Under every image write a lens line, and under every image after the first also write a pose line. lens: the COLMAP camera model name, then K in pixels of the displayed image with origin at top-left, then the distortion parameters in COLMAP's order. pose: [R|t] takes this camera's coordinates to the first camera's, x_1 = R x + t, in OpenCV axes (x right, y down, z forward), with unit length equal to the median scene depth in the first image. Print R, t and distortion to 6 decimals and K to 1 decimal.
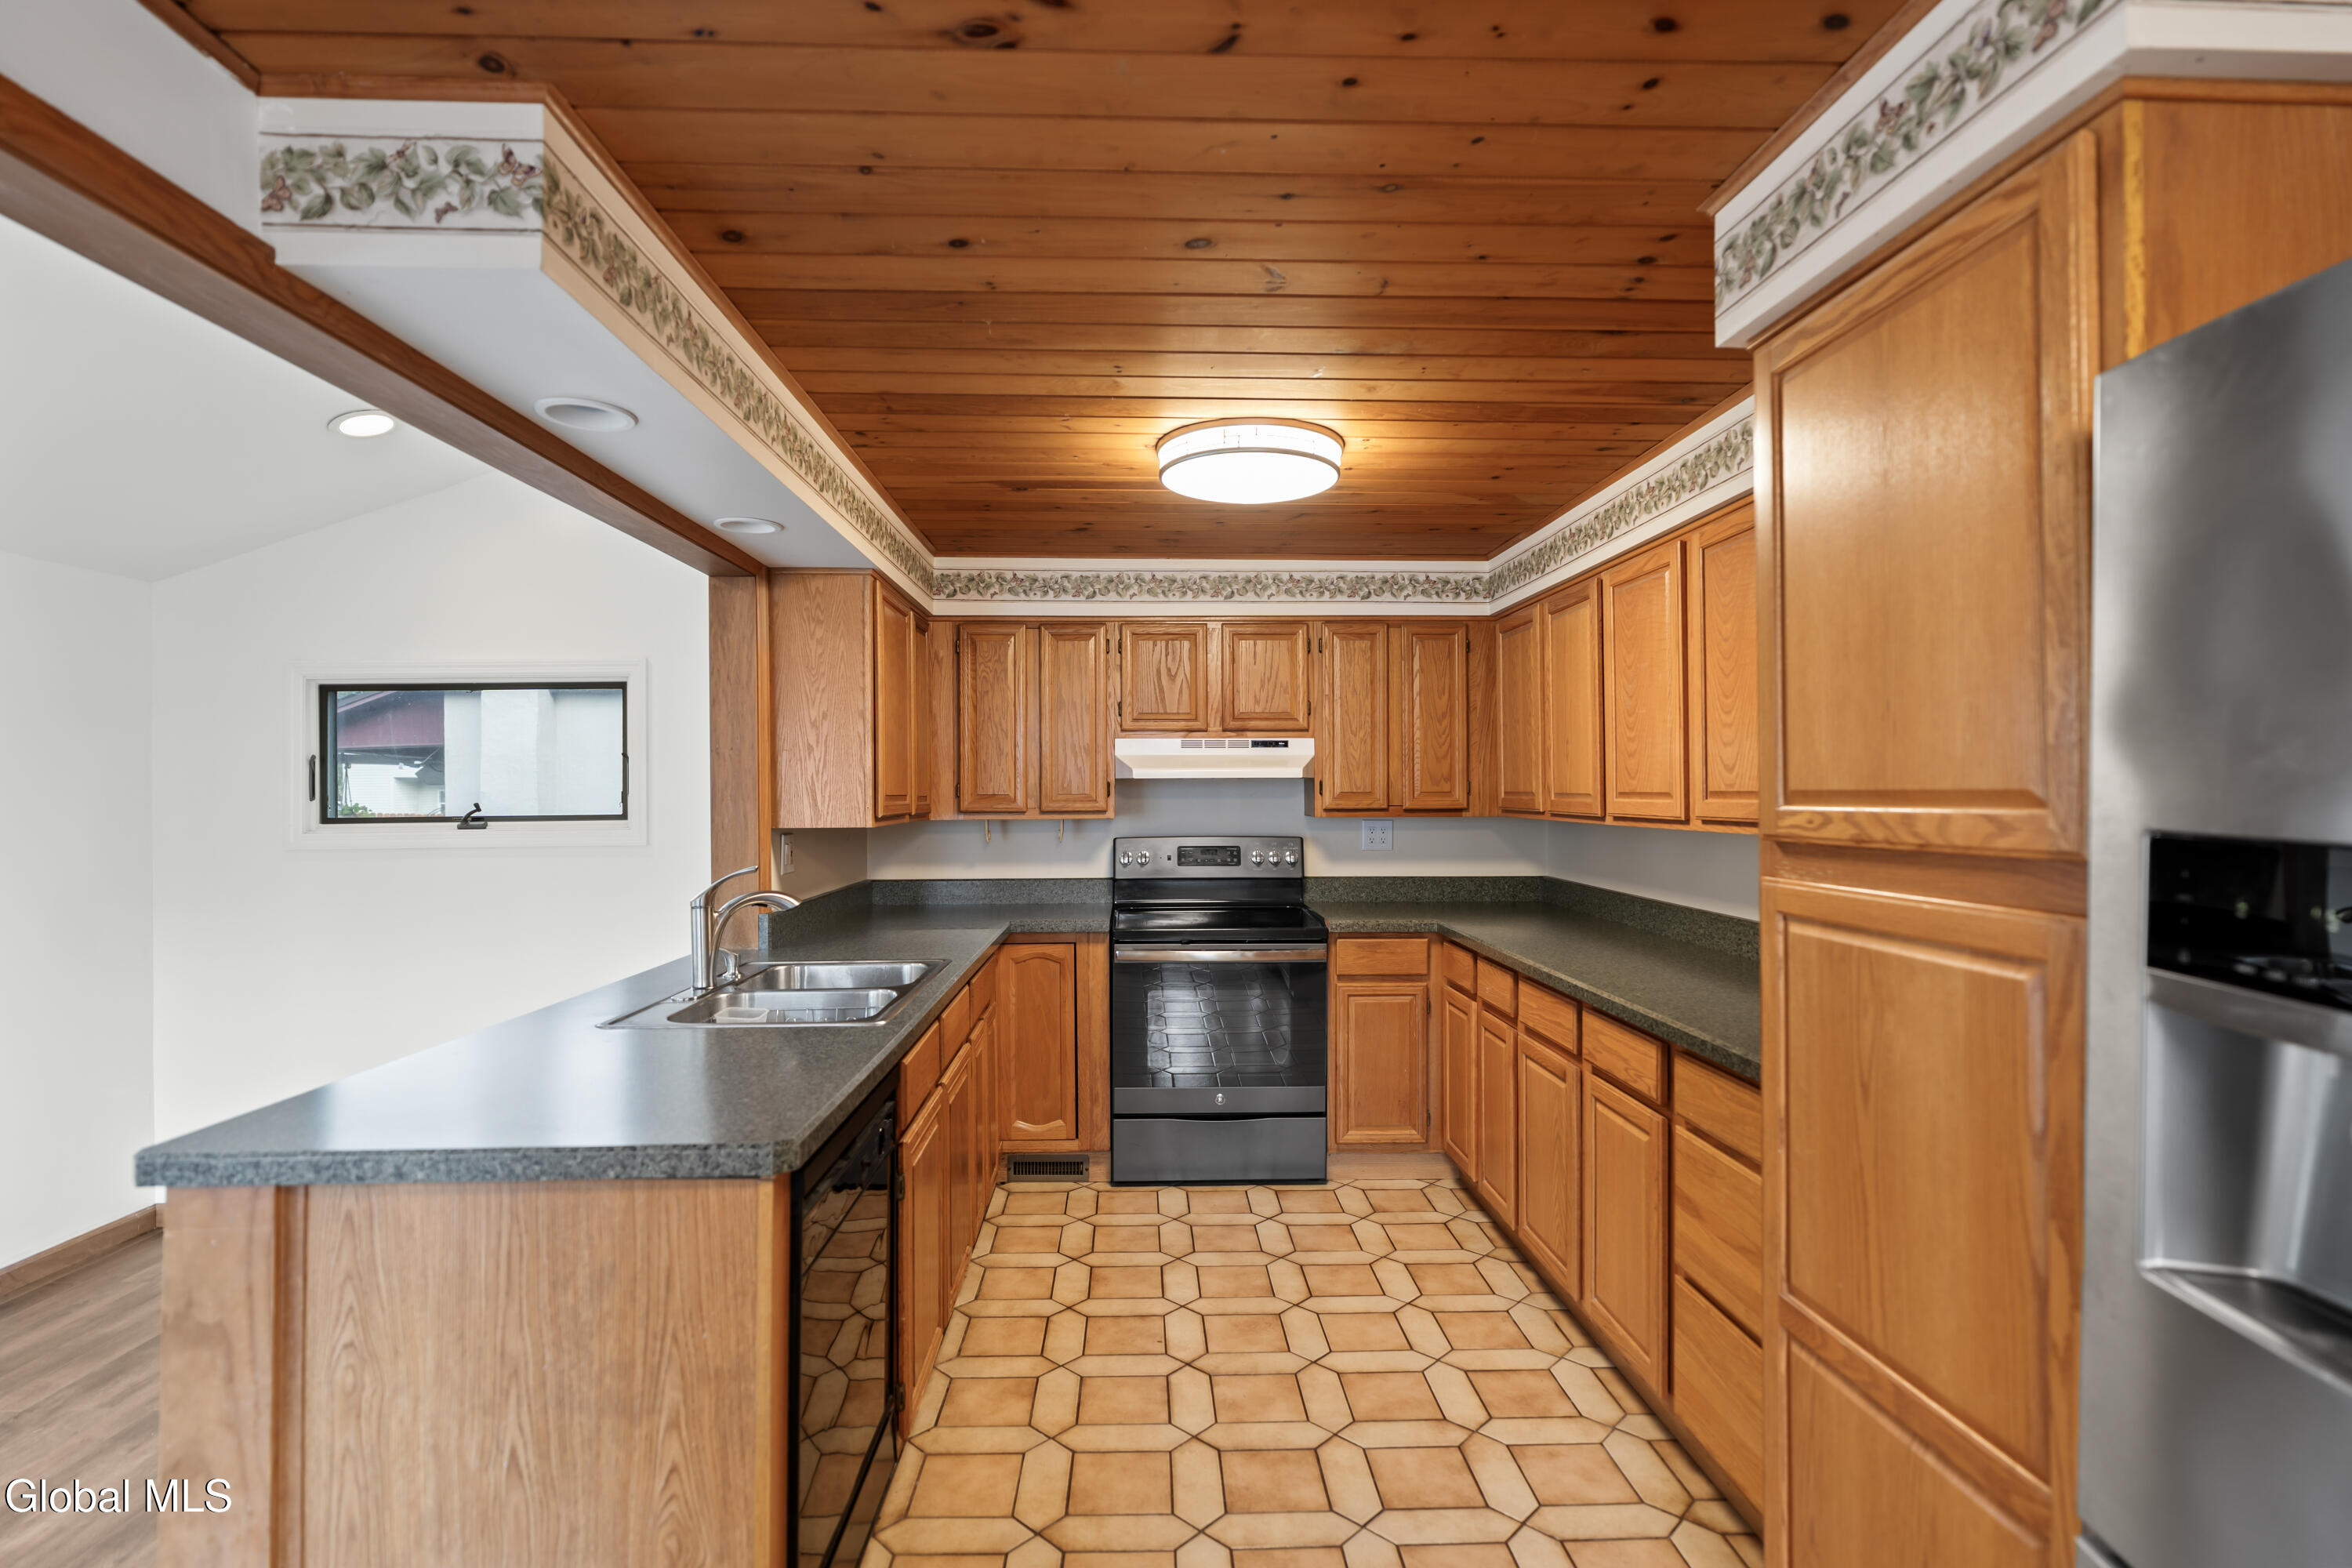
lens RADIAL K [[1121.2, 0, 1179.9], [0, 1121.2, 784.3], [0, 0, 1]] dist [-0.002390, 0.000584]
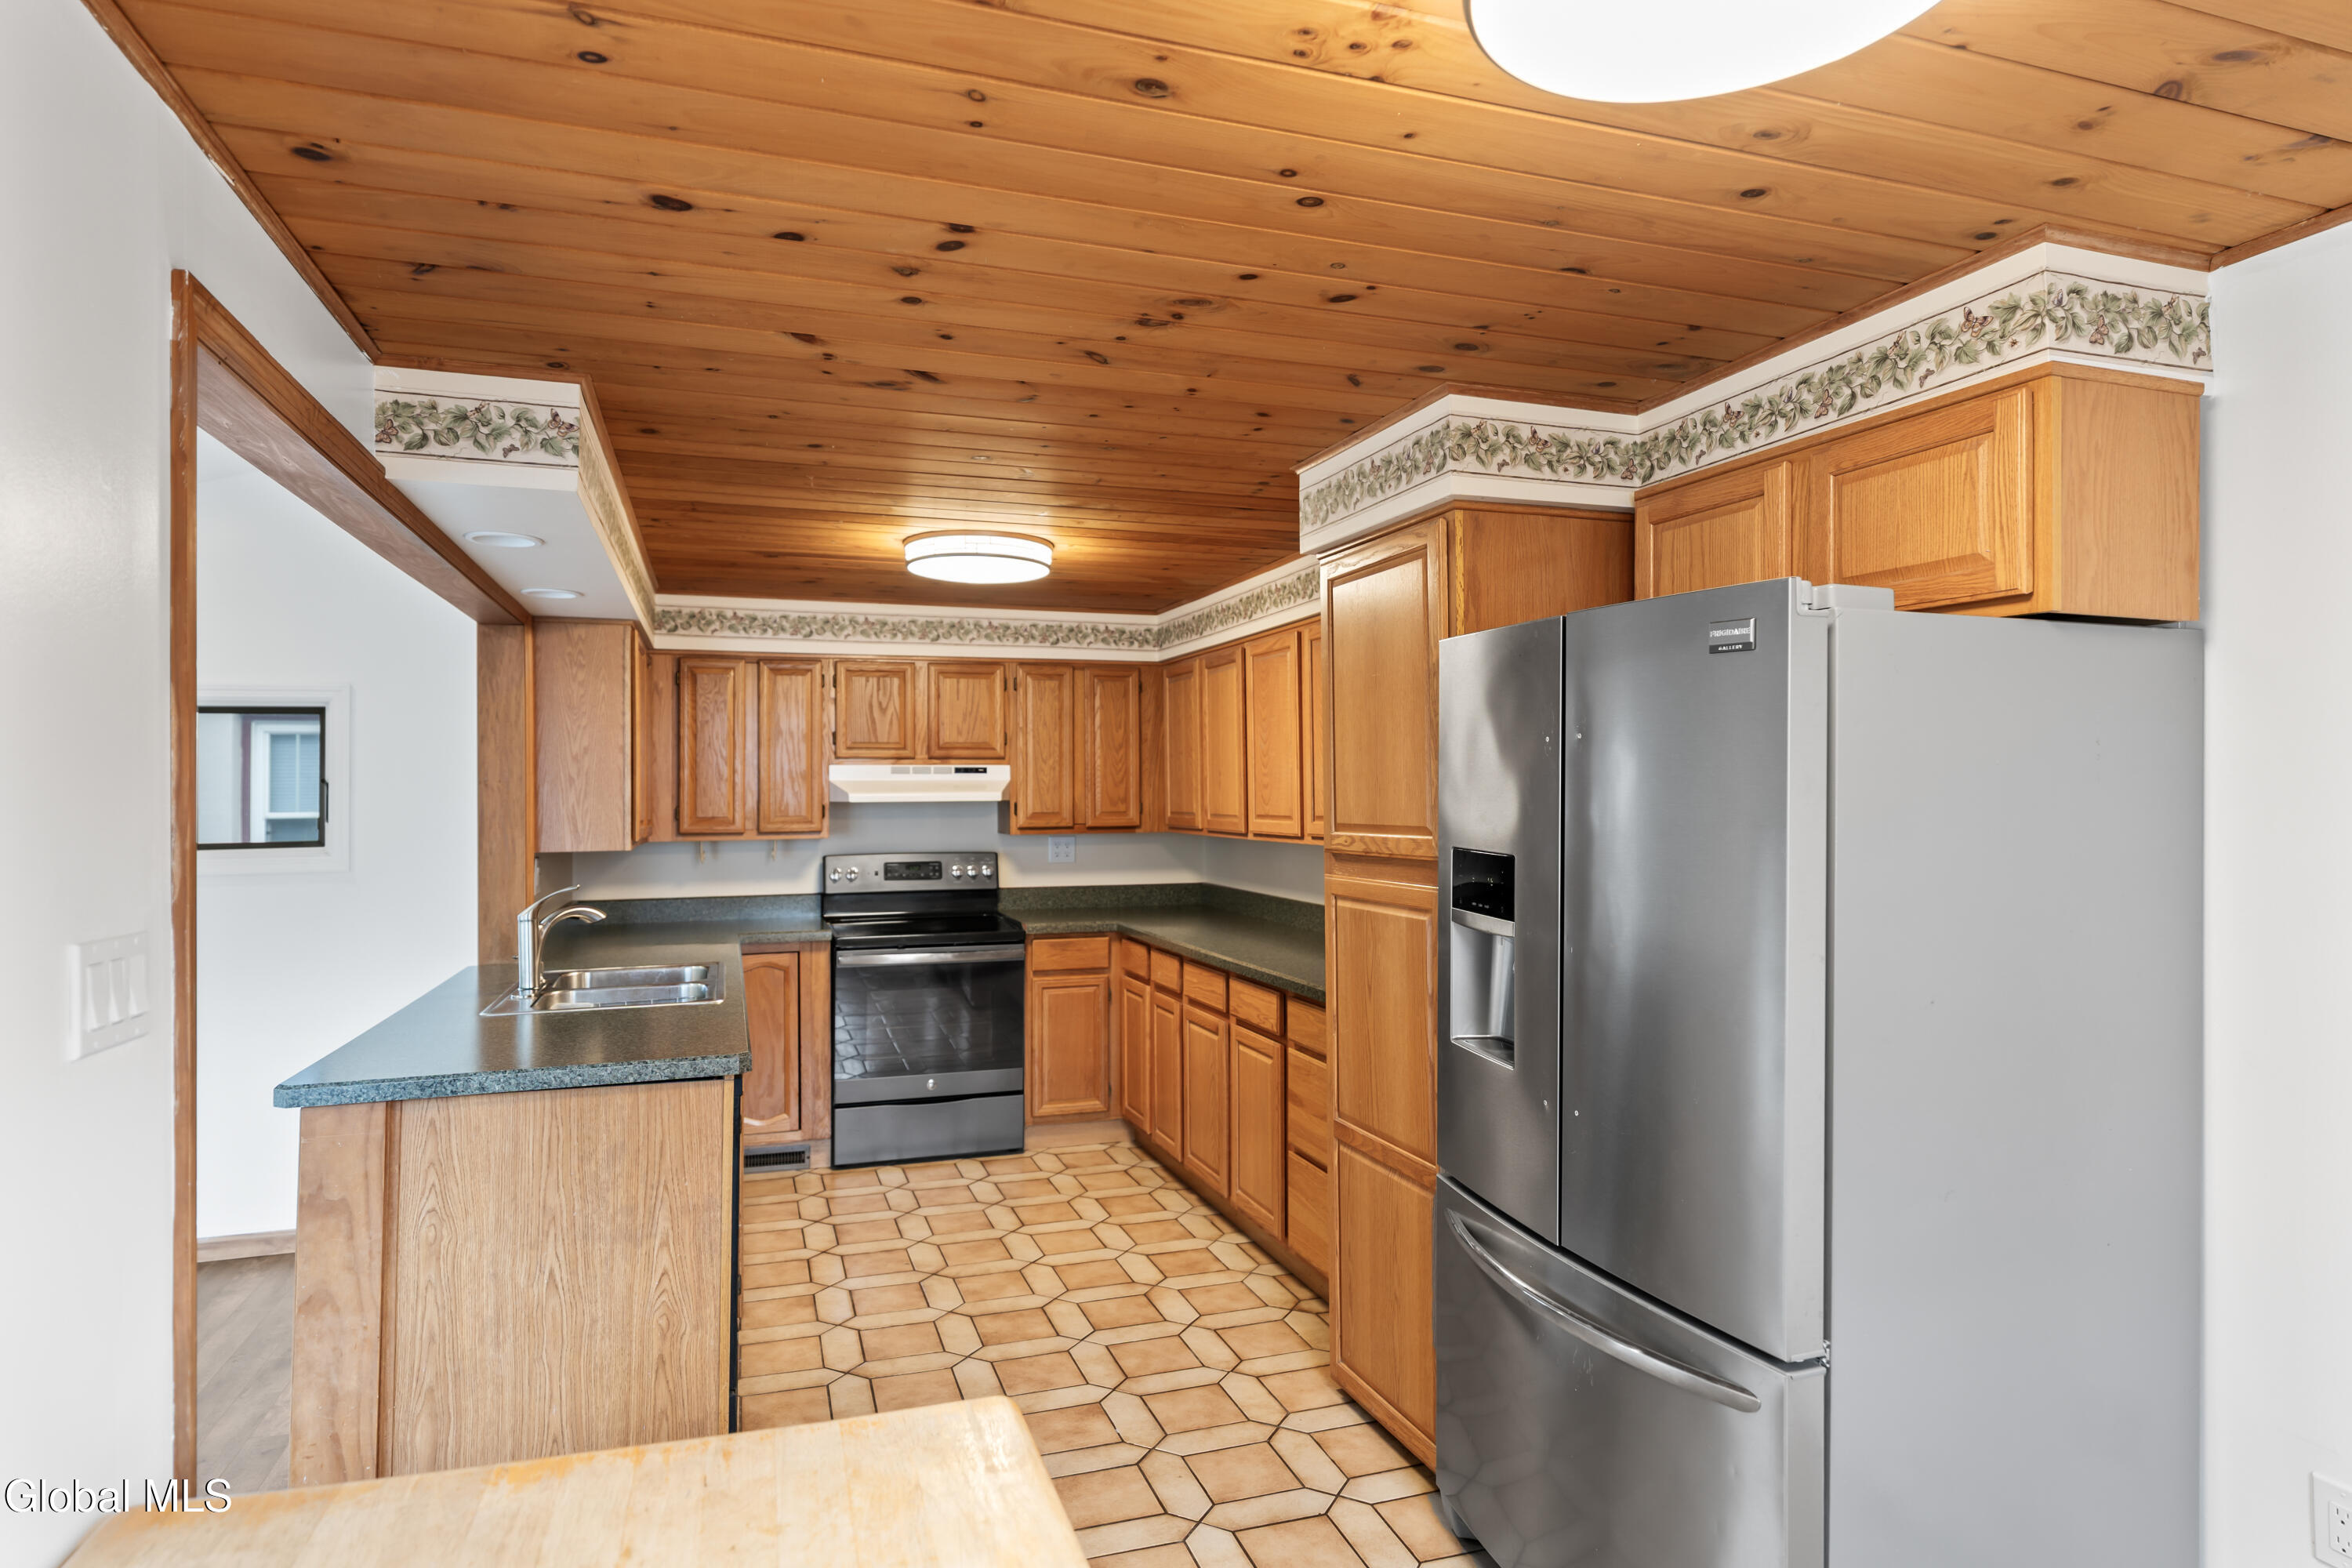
lens RADIAL K [[1288.6, 0, 1175.9], [0, 1288.6, 762.3], [0, 0, 1]] dist [-0.000329, 0.000366]
pose [[0.957367, 0.004463, 0.288841, -0.146906], [0.001477, 0.999792, -0.020343, -0.026441], [-0.288872, 0.019903, 0.957161, -0.456027]]
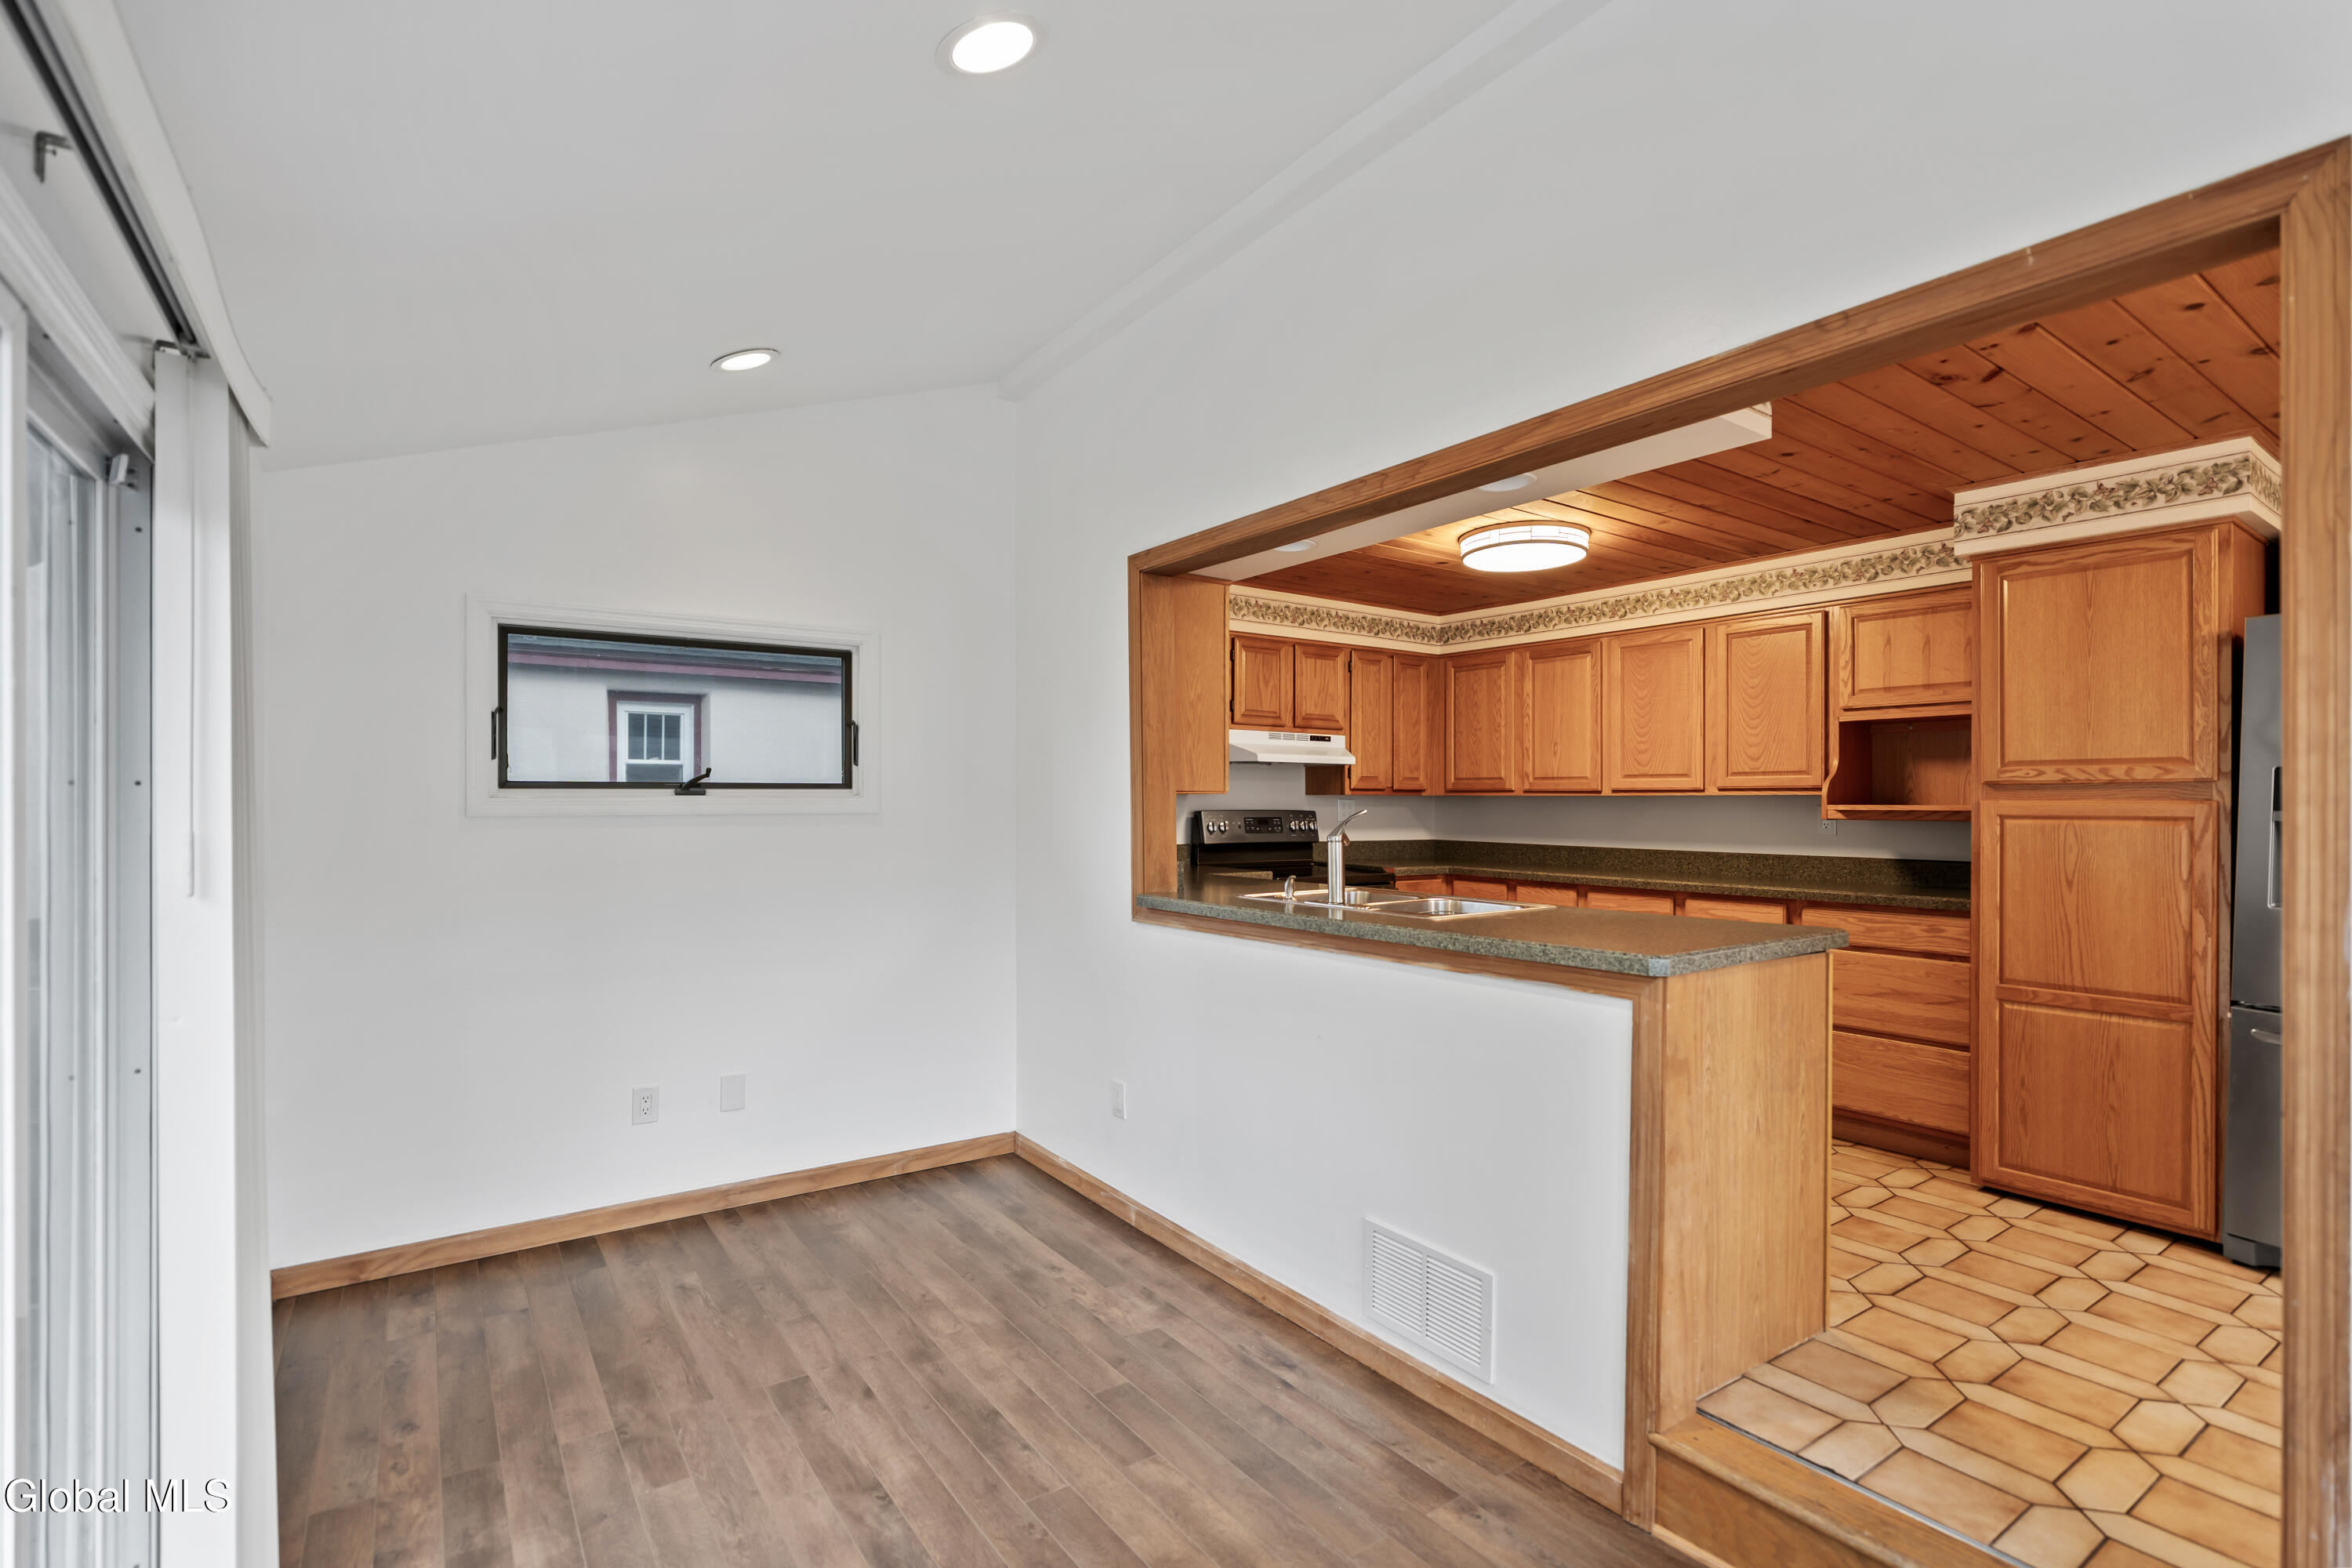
lens RADIAL K [[1073.2, 0, 1182.5], [0, 1073.2, 798.8], [0, 0, 1]] dist [-0.002082, 0.000236]
pose [[0.839587, 0.009707, 0.543138, -1.120369], [-0.011398, 0.999935, -0.000252, 0.055809], [-0.543106, -0.005979, 0.839643, 0.046207]]
